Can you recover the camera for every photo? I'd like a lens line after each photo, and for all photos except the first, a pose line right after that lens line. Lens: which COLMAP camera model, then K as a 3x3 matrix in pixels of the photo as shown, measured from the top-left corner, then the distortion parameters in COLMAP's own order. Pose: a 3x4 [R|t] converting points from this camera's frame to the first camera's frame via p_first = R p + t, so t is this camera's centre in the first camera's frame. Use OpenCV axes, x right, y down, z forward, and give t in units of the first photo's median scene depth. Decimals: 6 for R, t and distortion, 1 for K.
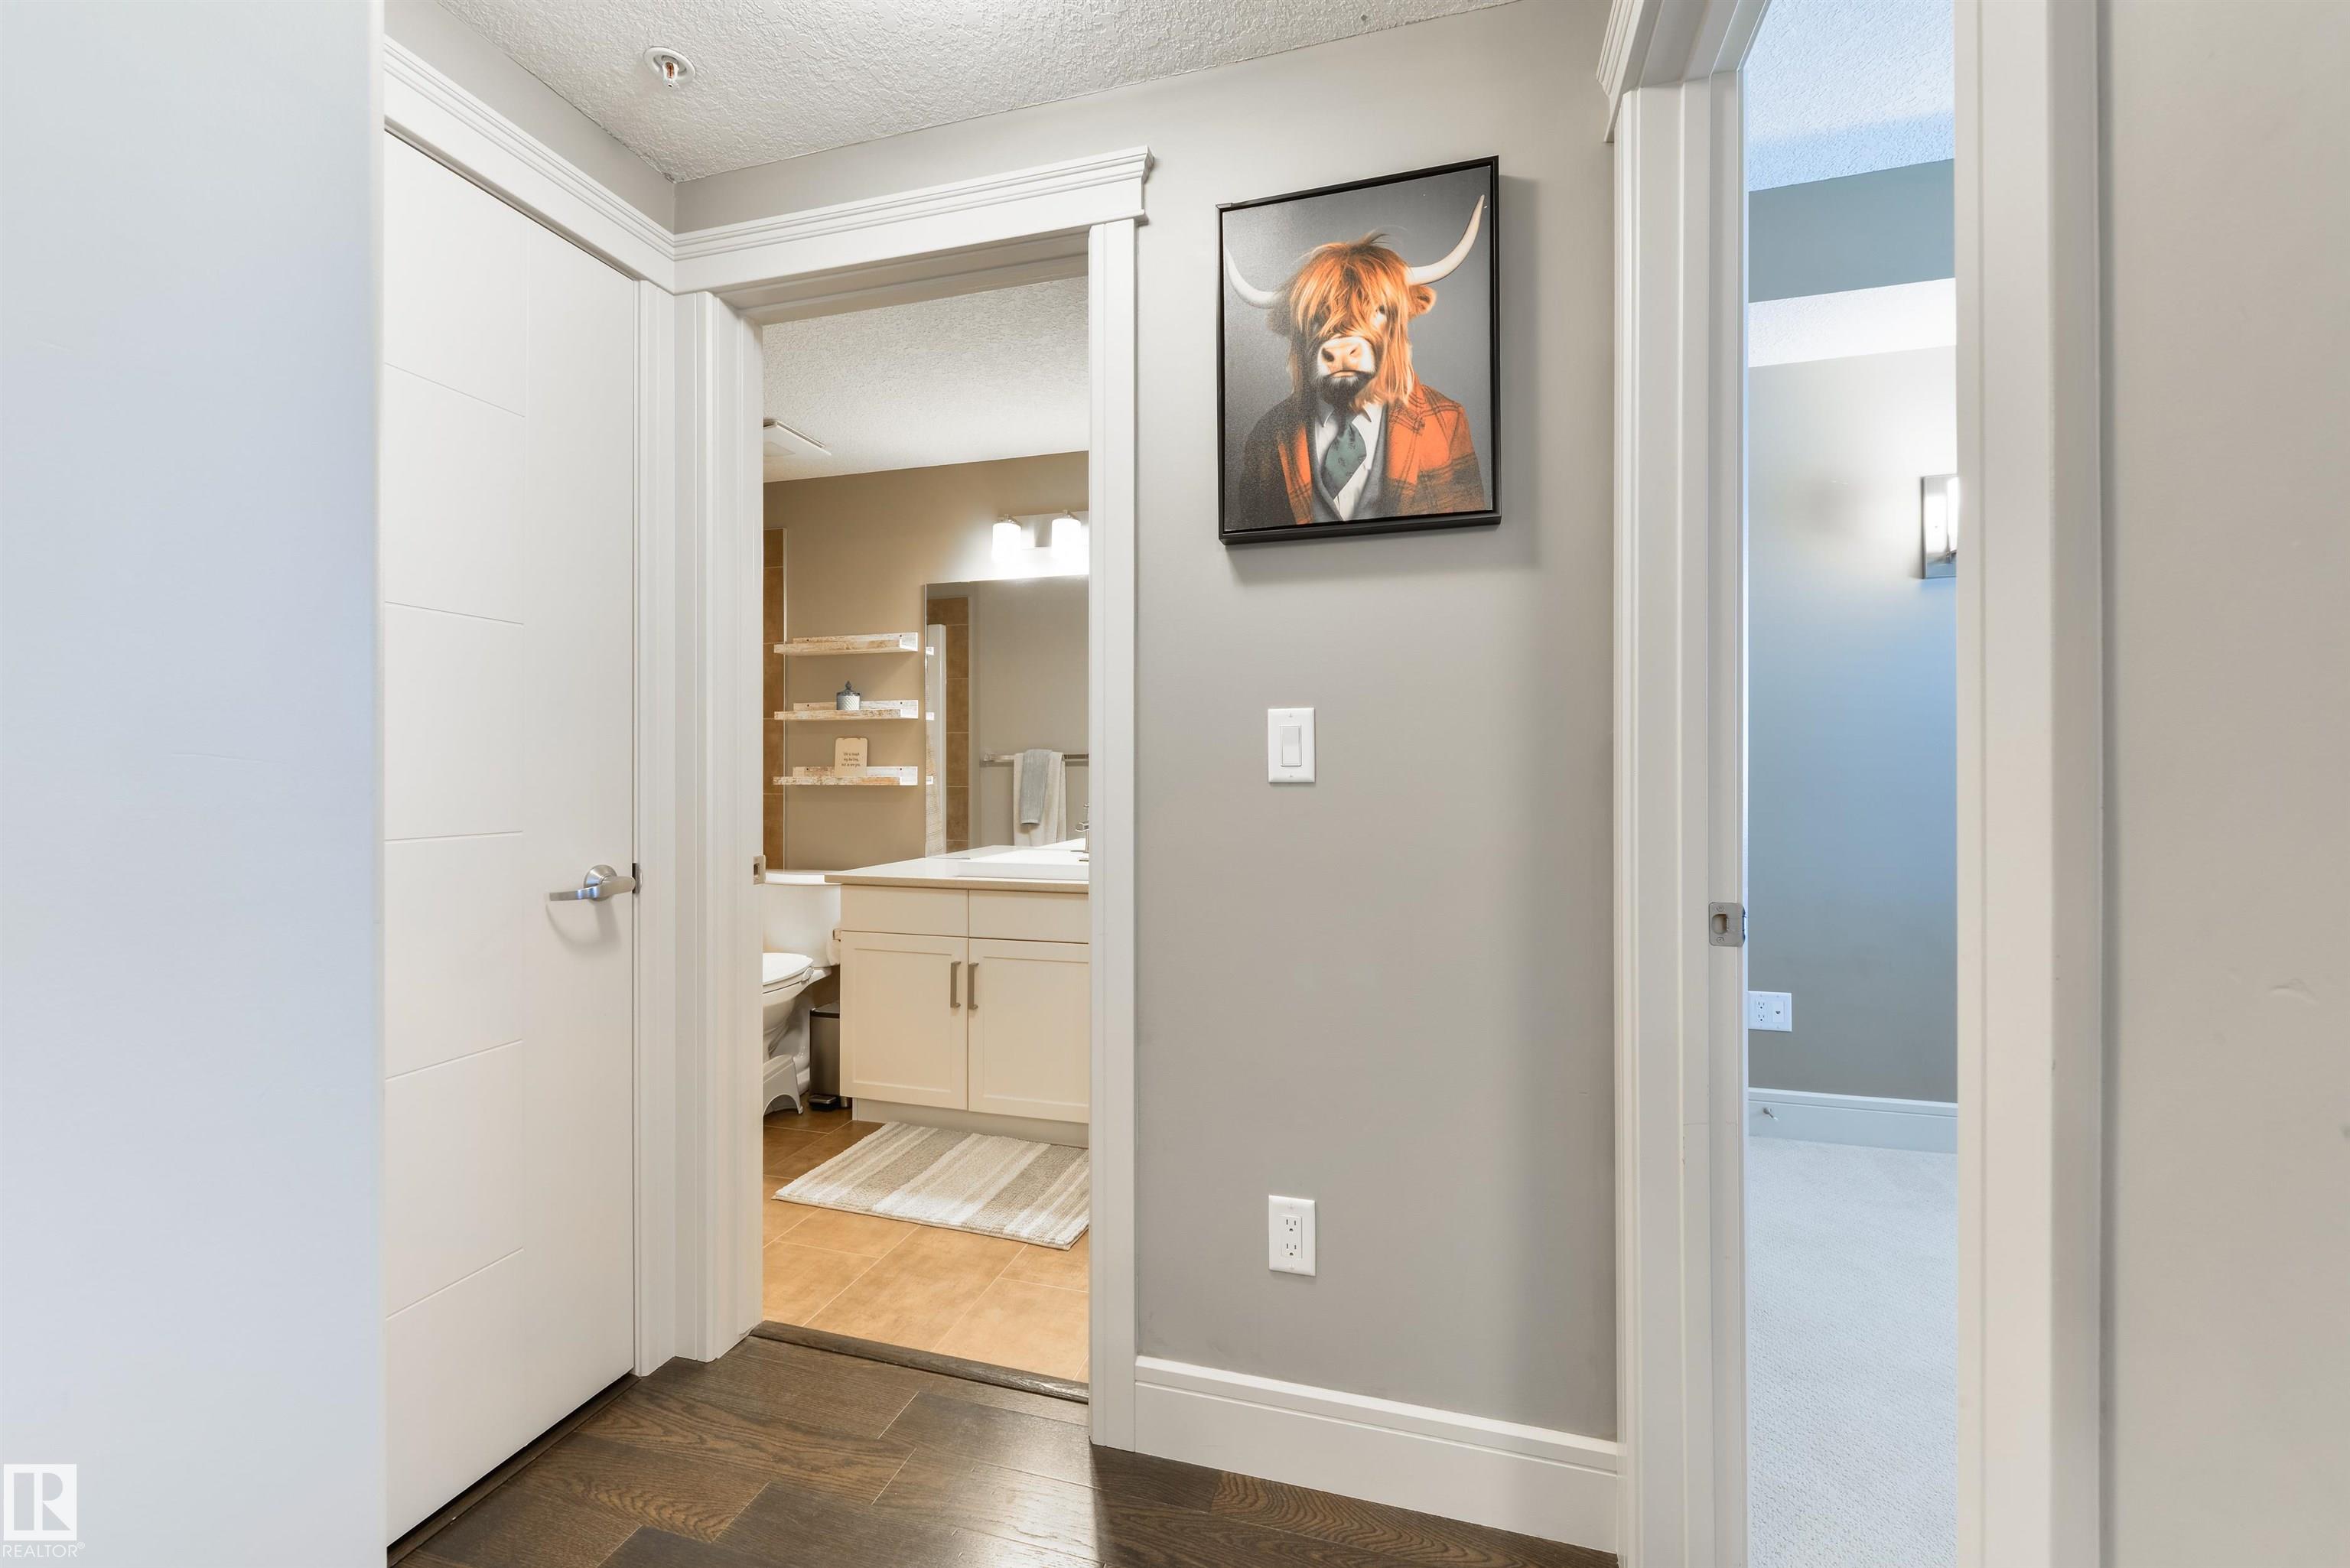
lens RADIAL K [[922.3, 0, 1177.8], [0, 922.3, 768.2], [0, 0, 1]] dist [0.005654, -0.000535]
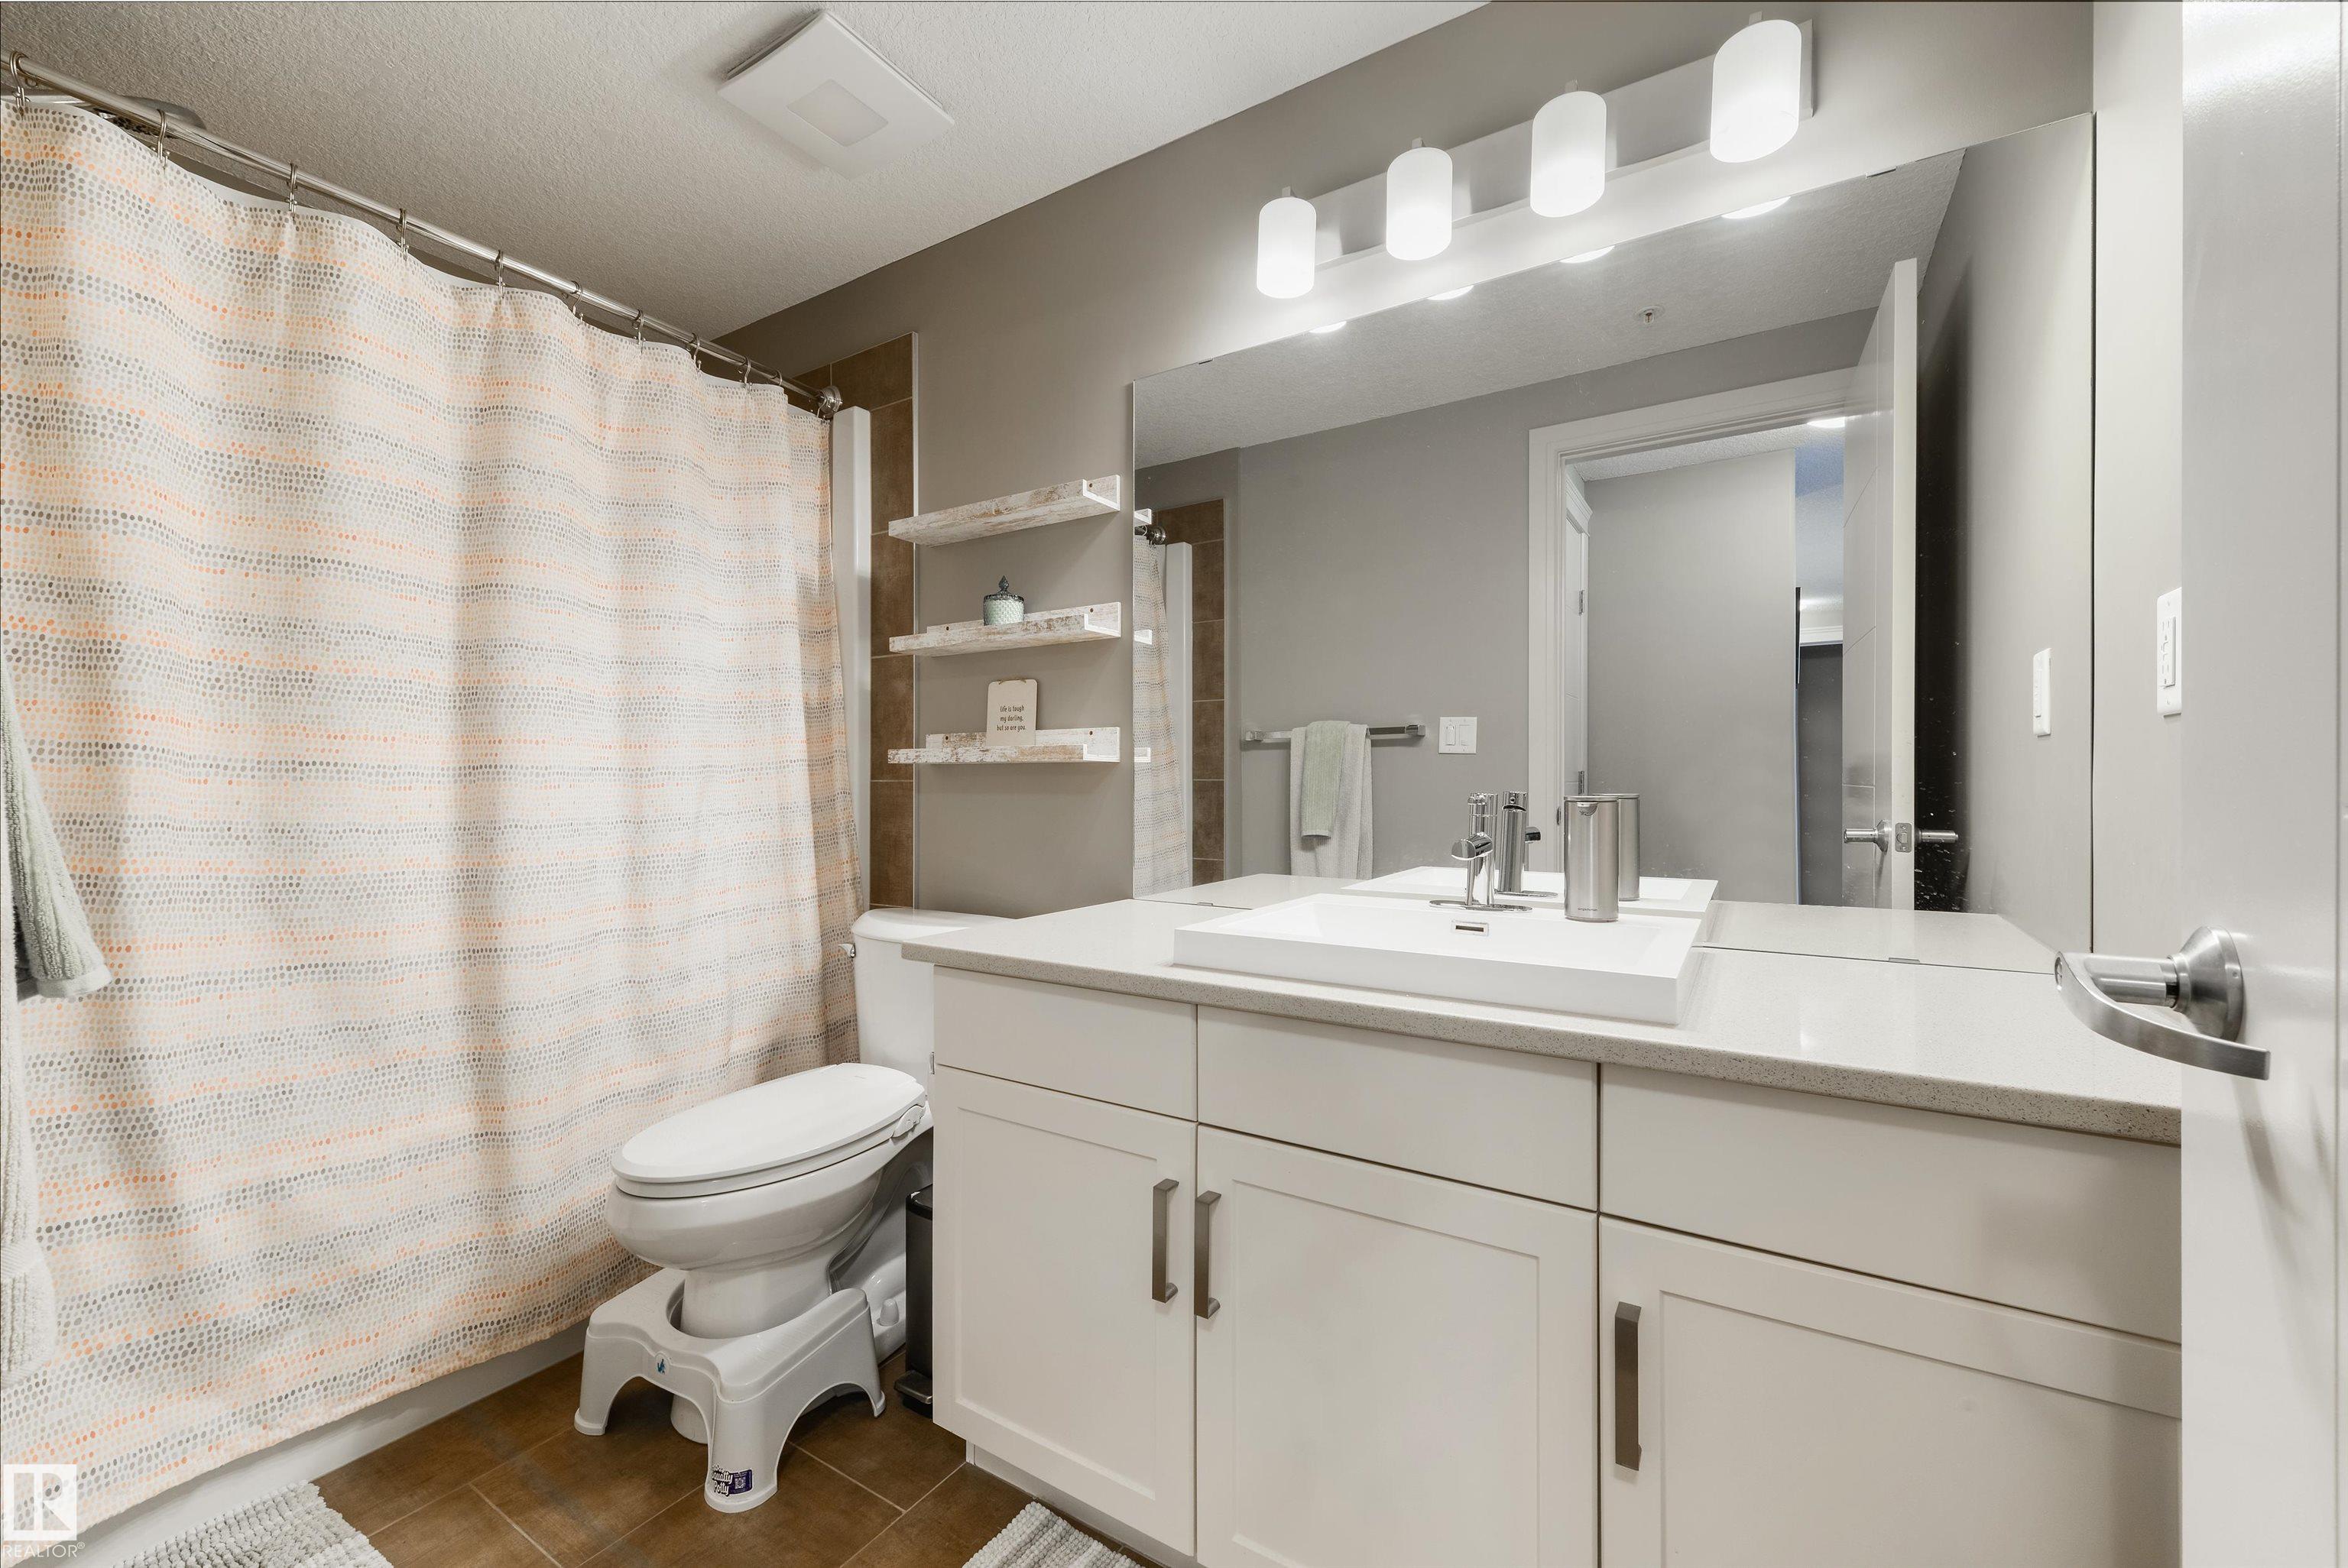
lens RADIAL K [[921.4, 0, 1193.8], [0, 921.4, 782.0], [0, 0, 1]] dist [0.005654, -0.000535]
pose [[0.964100, 0.003709, -0.265513, -0.097683], [-0.002546, 0.999986, 0.004725, 0.026583], [0.265526, -0.003879, 0.964096, 0.490224]]
